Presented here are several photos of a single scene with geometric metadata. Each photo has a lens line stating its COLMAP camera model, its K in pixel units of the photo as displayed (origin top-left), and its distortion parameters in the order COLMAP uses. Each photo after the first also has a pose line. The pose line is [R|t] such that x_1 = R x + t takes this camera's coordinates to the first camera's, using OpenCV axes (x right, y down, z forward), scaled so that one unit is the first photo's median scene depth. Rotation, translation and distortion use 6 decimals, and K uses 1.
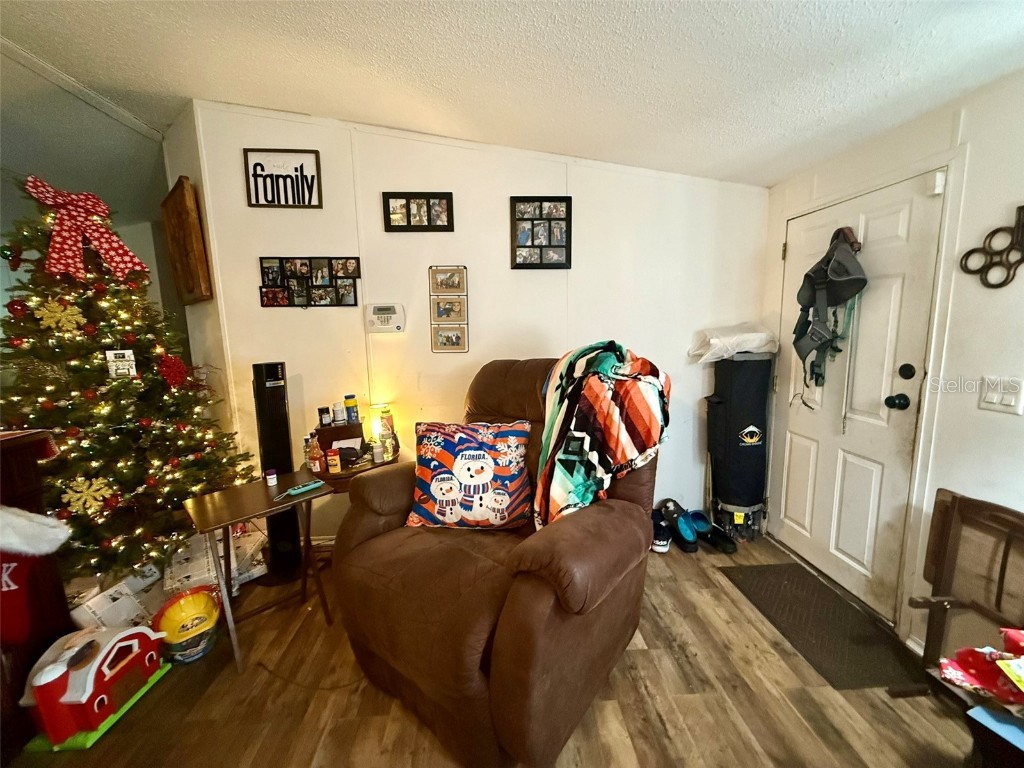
lens RADIAL K [[410.8, 0, 507.4], [0, 410.8, 384.8], [0, 0, 1]] dist [-0.001380, -0.000302]
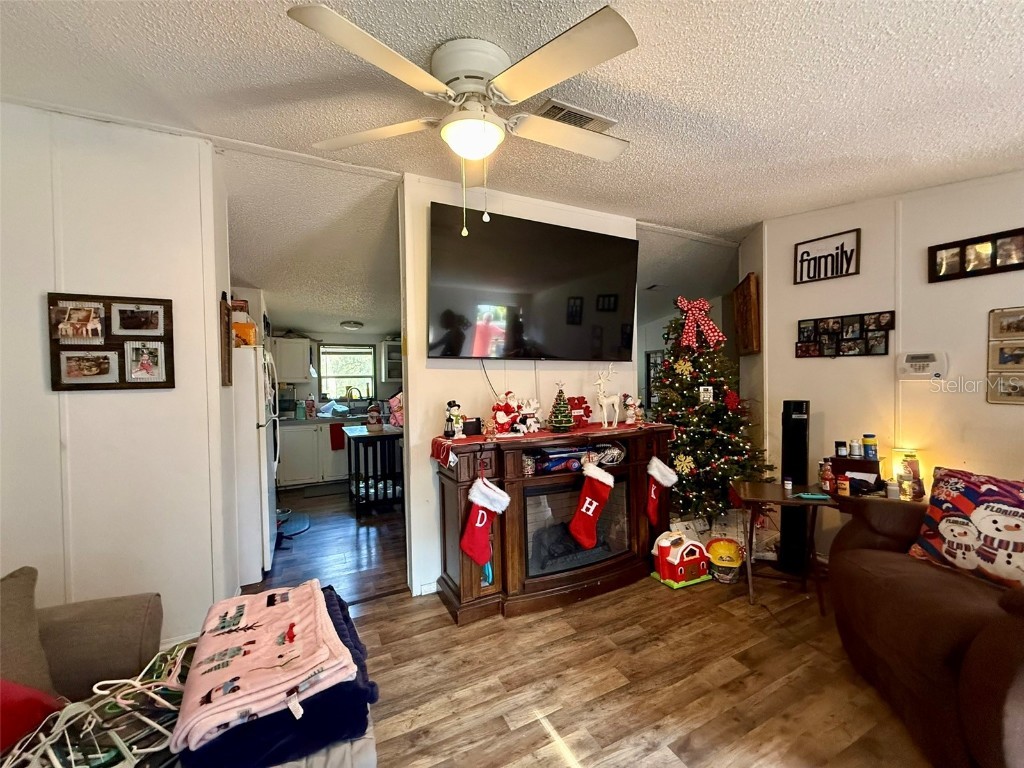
lens RADIAL K [[410.8, 0, 507.4], [0, 410.8, 384.8], [0, 0, 1]] dist [-0.001380, -0.000302]
pose [[0.406213, 0.038713, -0.912958, 0.286437], [-0.123417, 0.992272, -0.012837, 0.033398], [0.905406, 0.117889, 0.407852, -0.451681]]
